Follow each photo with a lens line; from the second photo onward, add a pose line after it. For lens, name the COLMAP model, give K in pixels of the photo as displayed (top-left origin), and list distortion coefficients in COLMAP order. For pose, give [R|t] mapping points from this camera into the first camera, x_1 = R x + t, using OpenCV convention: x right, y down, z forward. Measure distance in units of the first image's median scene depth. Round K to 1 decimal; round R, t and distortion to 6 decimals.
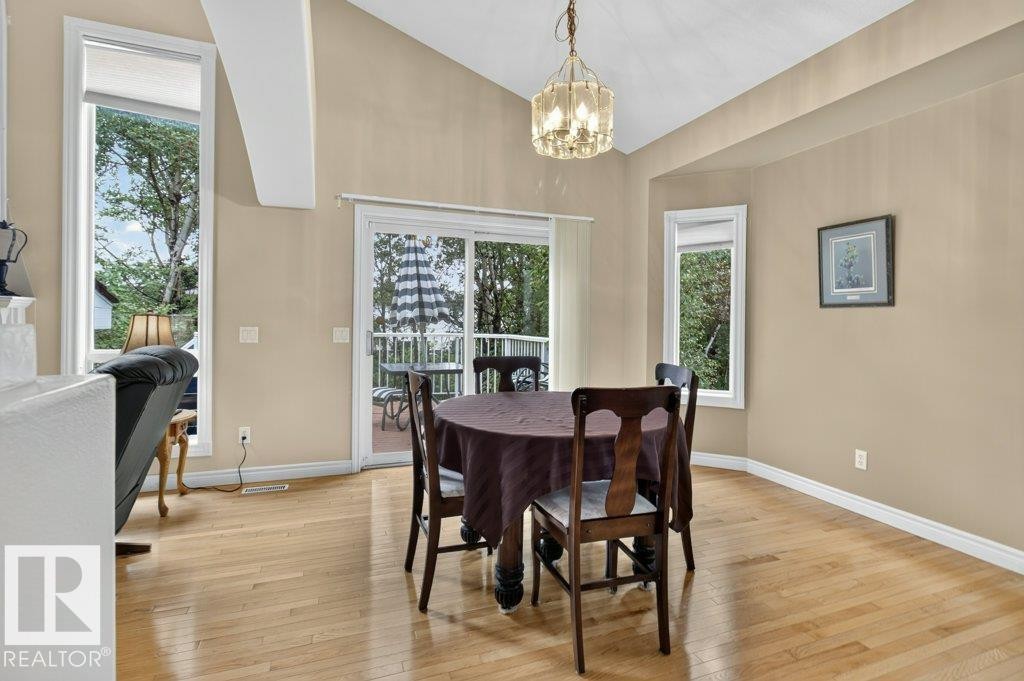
lens RADIAL K [[482.8, 0, 534.9], [0, 482.8, 315.5], [0, 0, 1]] dist [-0.001263, 0.000873]
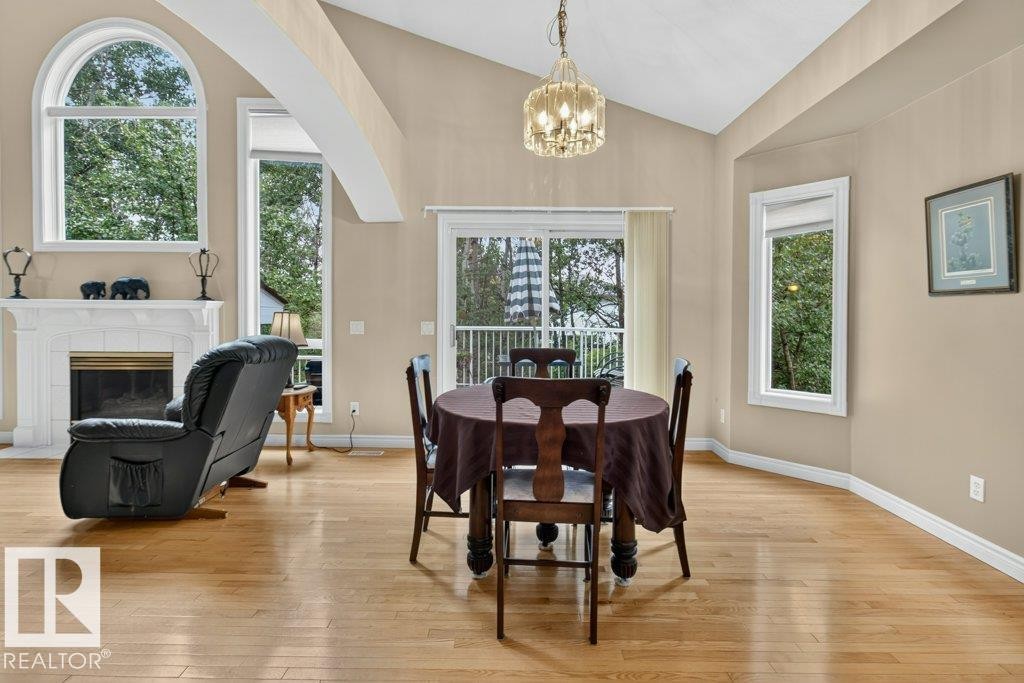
lens RADIAL K [[482.8, 0, 533.8], [0, 482.8, 312.9], [0, 0, 1]] dist [-0.001263, 0.000873]
pose [[0.932483, -0.009119, -0.361098, 0.283786], [0.011502, 0.999924, 0.004451, 0.001117], [0.361030, -0.008304, 0.932517, 0.009348]]
